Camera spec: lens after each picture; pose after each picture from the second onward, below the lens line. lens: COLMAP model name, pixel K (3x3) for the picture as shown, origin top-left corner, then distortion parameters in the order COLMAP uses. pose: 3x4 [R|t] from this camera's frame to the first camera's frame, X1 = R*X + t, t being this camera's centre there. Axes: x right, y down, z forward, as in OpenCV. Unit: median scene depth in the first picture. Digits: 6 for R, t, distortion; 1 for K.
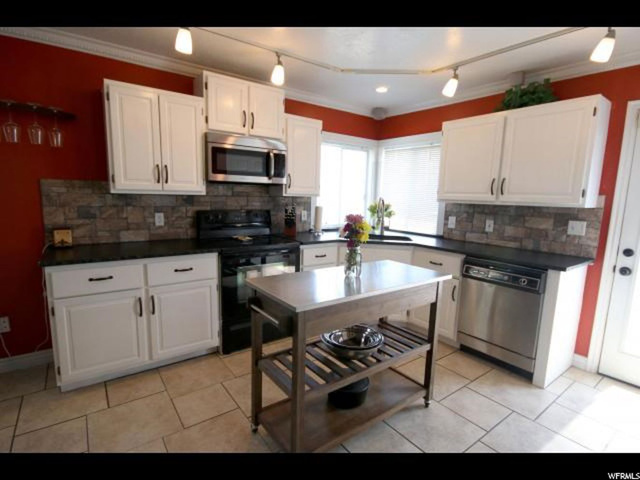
lens RADIAL K [[327.3, 0, 322.6], [0, 327.3, 240.1], [0, 0, 1]] dist [-0.005032, -0.001102]
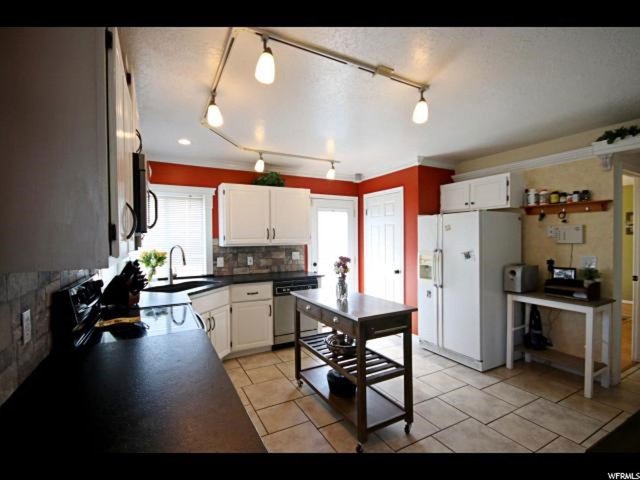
lens RADIAL K [[294.7, 0, 321.0], [0, 294.7, 242.6], [0, 0, 1]] dist [0.002798, 0.000061]
pose [[0.119715, -0.040627, 0.991977, -0.718359], [0.149848, 0.988455, 0.022399, -0.104730], [-0.981435, 0.145964, 0.124421, 0.528188]]
